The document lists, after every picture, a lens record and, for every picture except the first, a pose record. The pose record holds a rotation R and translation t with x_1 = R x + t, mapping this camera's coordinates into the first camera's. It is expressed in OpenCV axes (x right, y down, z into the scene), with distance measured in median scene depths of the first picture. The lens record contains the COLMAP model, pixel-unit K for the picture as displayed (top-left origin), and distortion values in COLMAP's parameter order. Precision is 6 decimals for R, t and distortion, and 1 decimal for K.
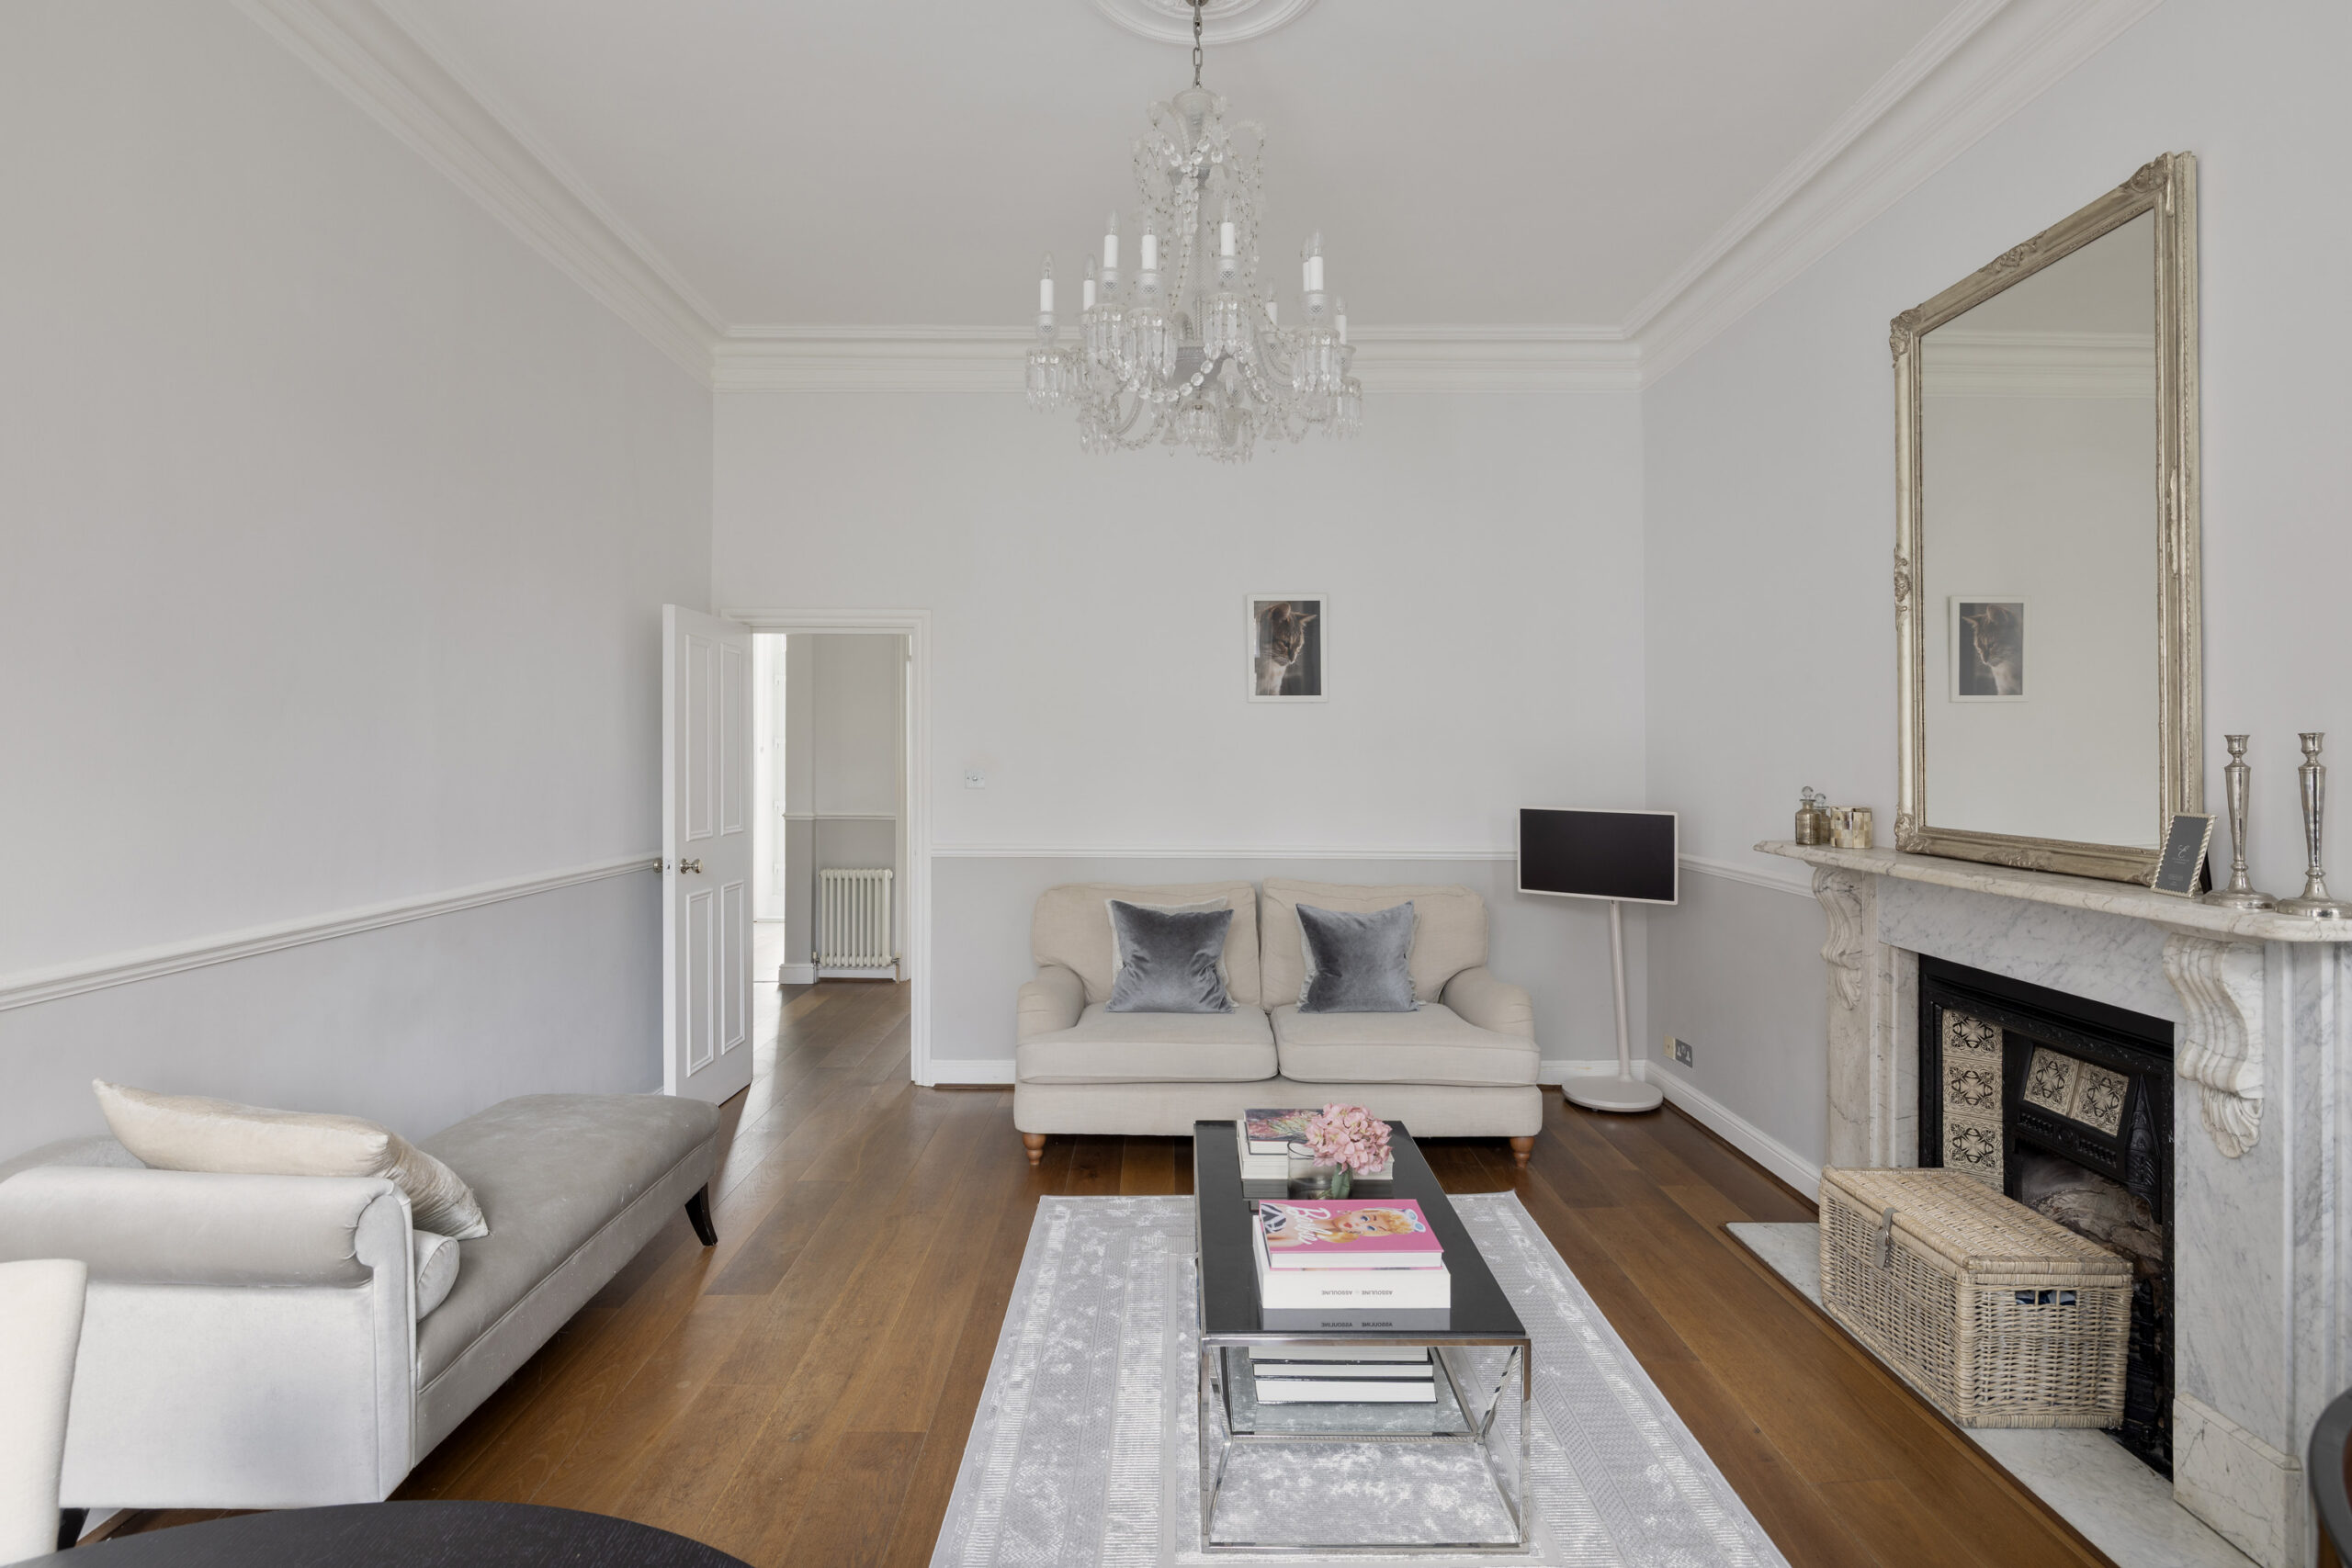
lens RADIAL K [[1182.5, 0, 1171.6], [0, 1182.5, 745.8], [0, 0, 1]] dist [0.014238, -0.000290]
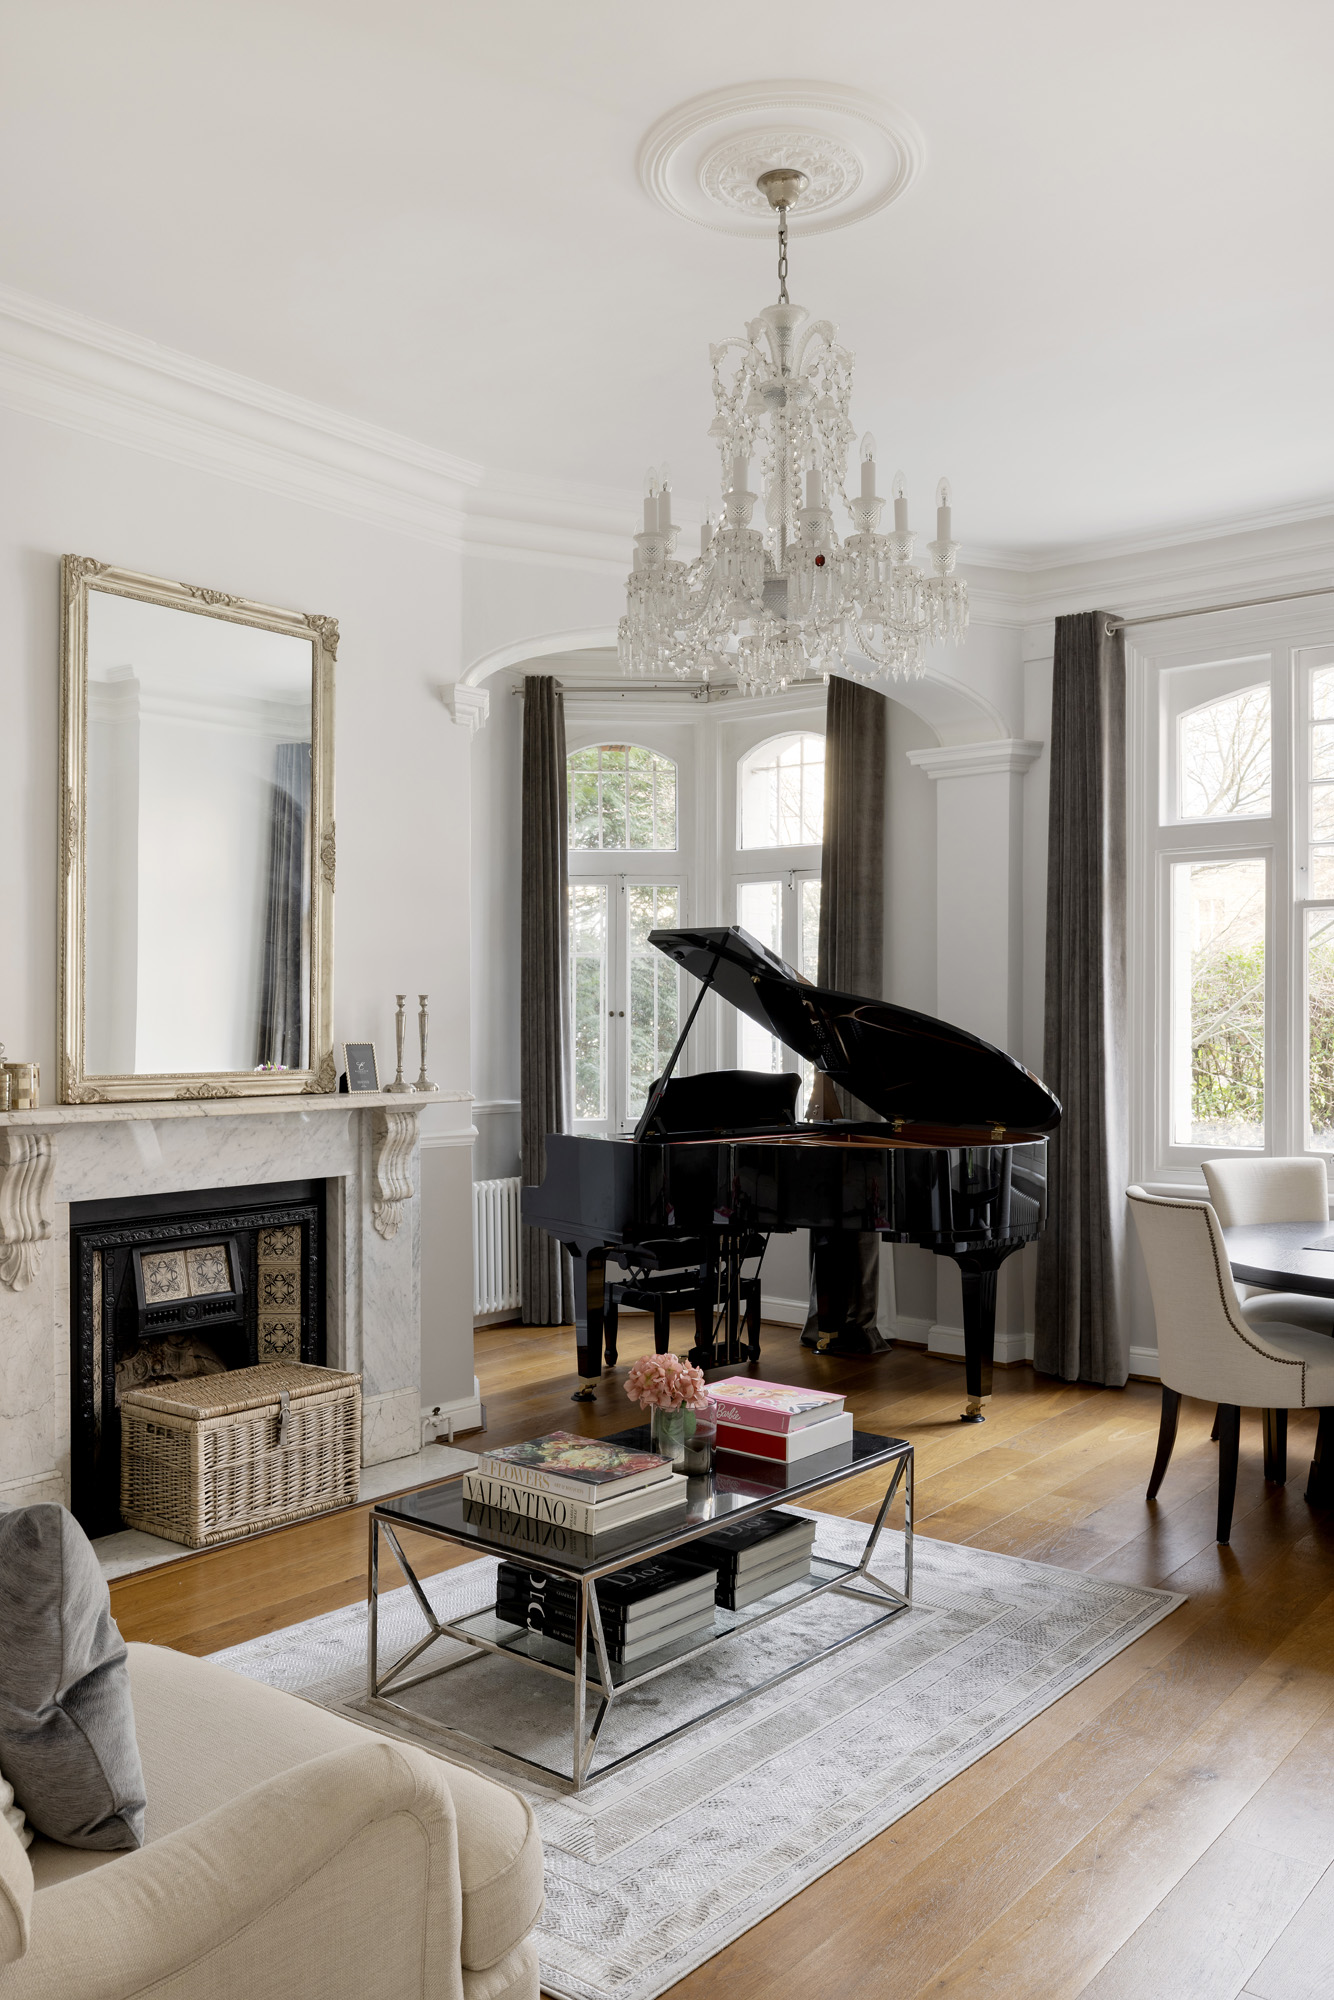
lens RADIAL K [[1563.9, 0, 667.0], [0, 1563.9, 1000.0], [0, 0, 1]] dist [-0.003202, 0.001302]
pose [[-0.781928, 0.004882, 0.623350, -0.637518], [-0.005466, 0.999877, -0.014687, 0.022448], [-0.623345, -0.014891, -0.781805, 1.914638]]
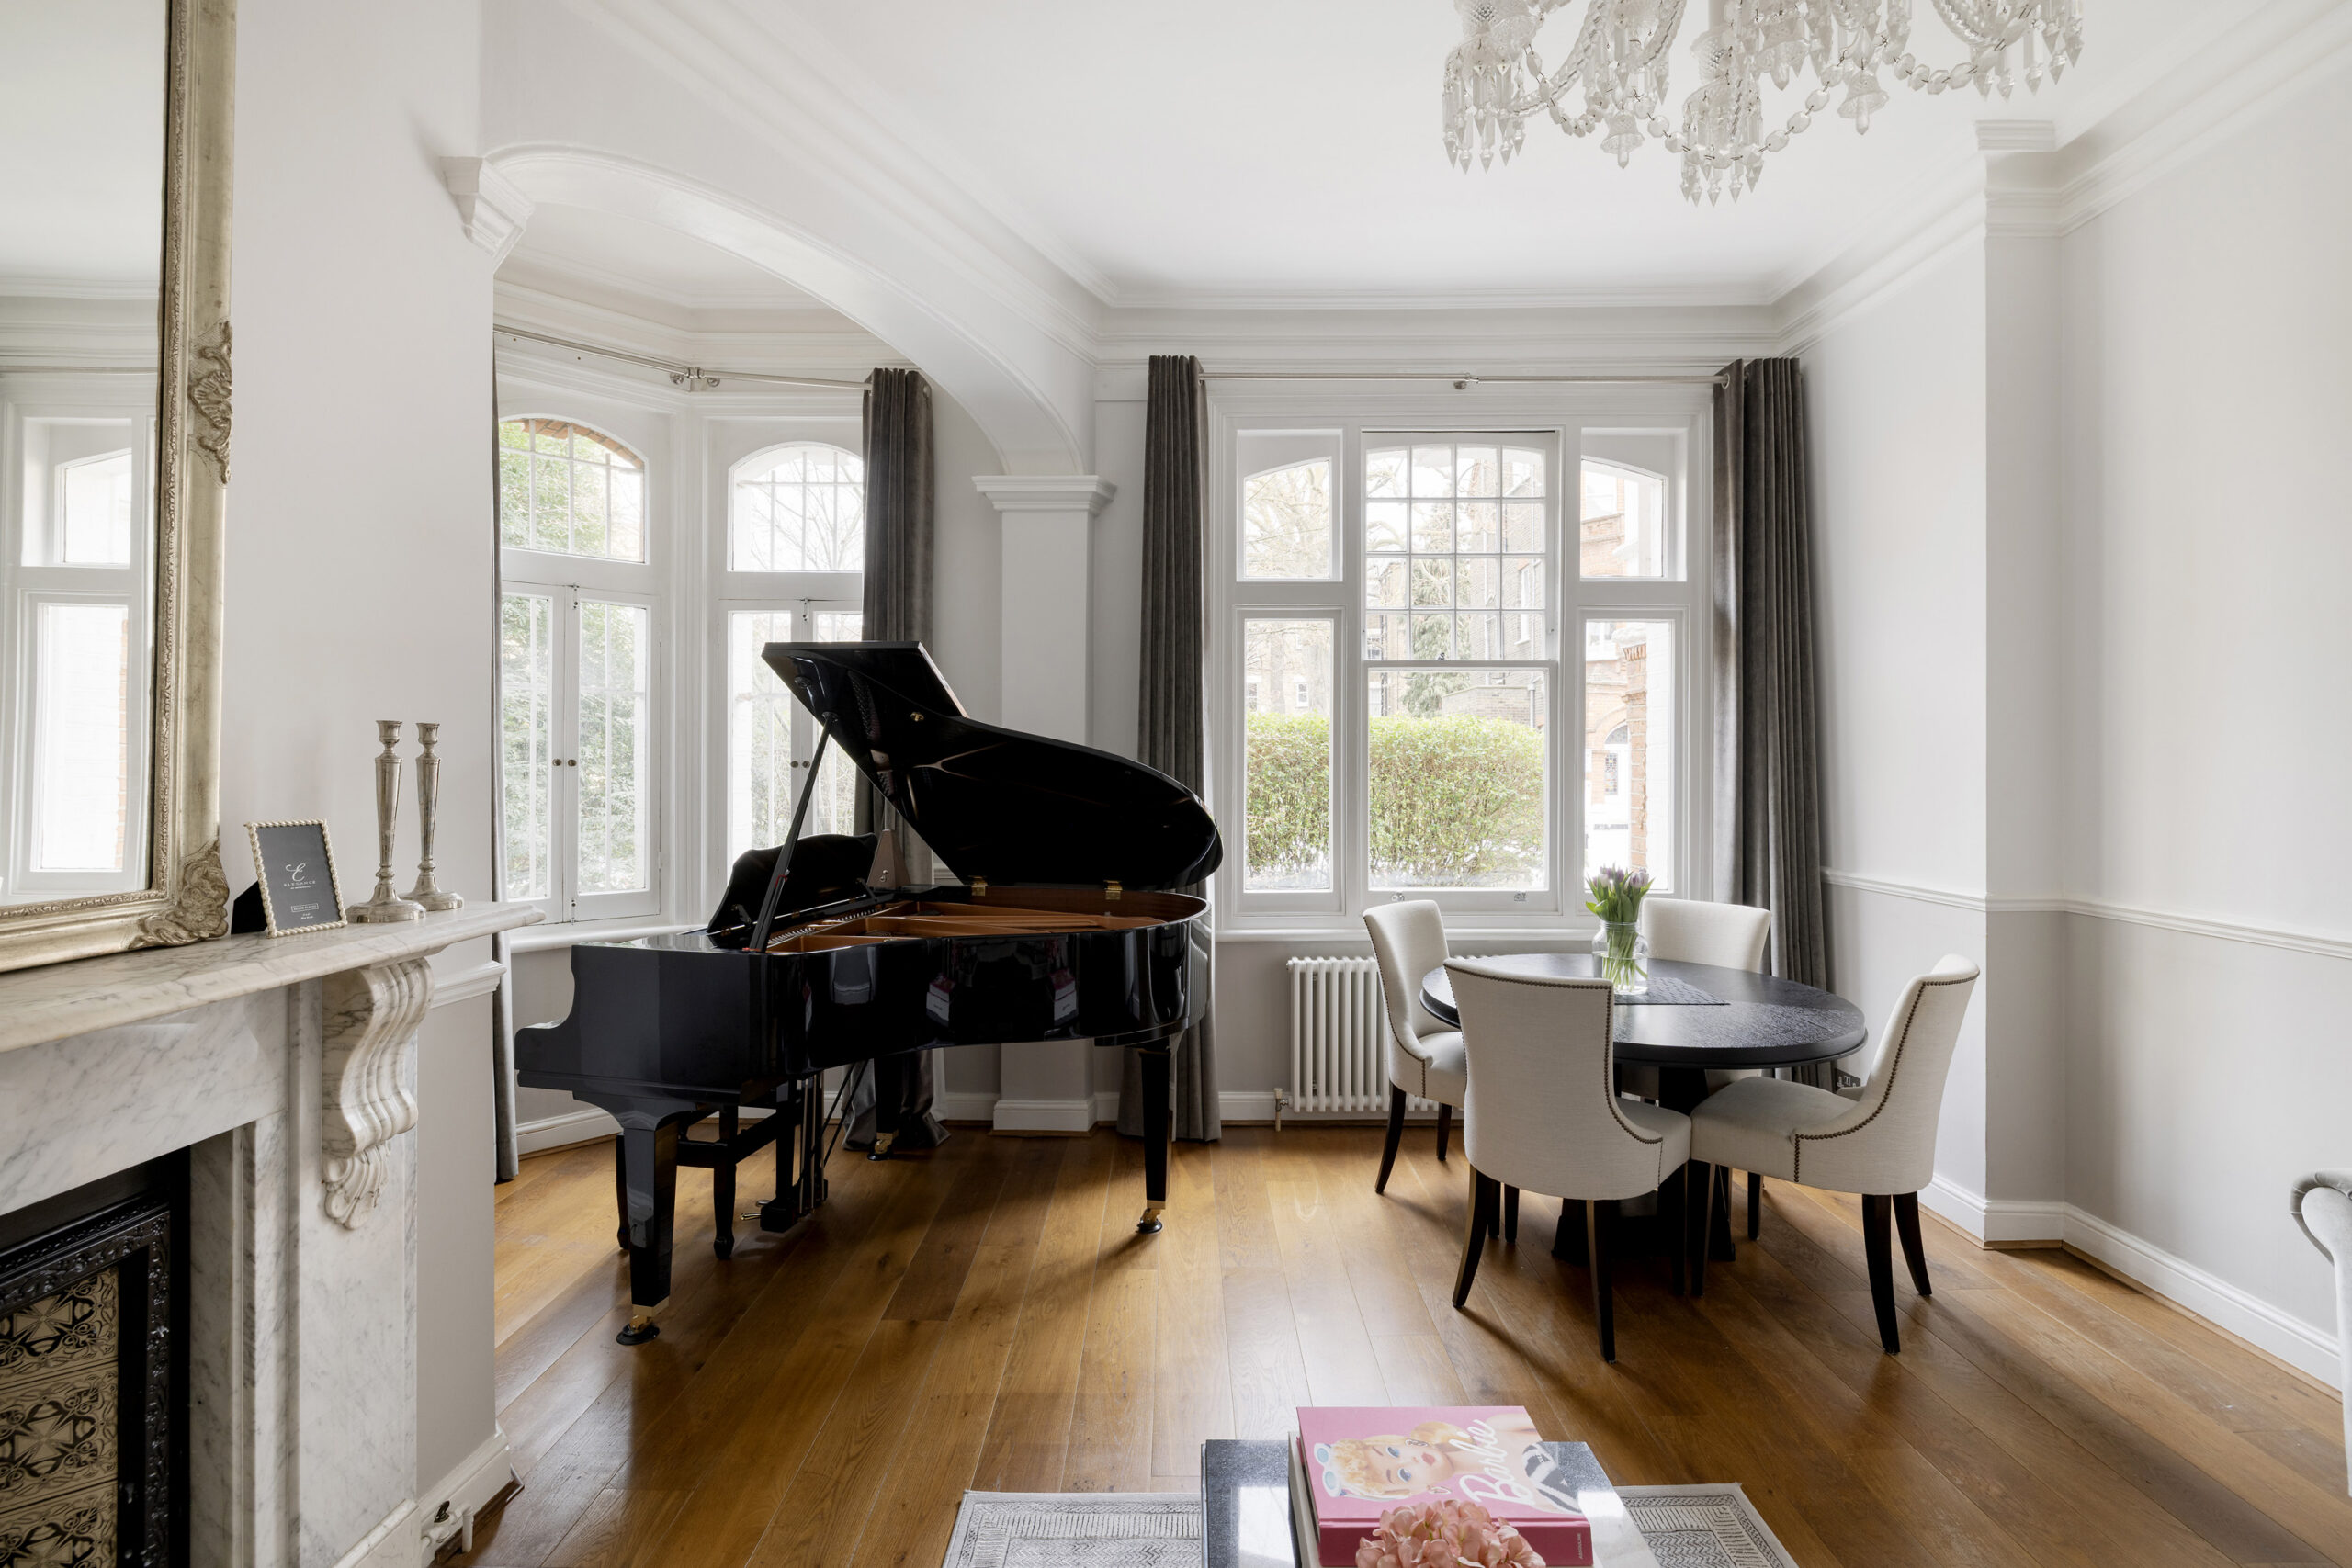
lens RADIAL K [[1065.5, 0, 1175.9], [0, 1065.5, 757.6], [0, 0, 1]] dist [-0.001703, 0.000031]
pose [[-0.999978, -0.004140, 0.005123, 0.238521], [-0.004220, 0.999867, -0.015759, 0.020414], [-0.005057, -0.015780, -0.999863, 1.323513]]
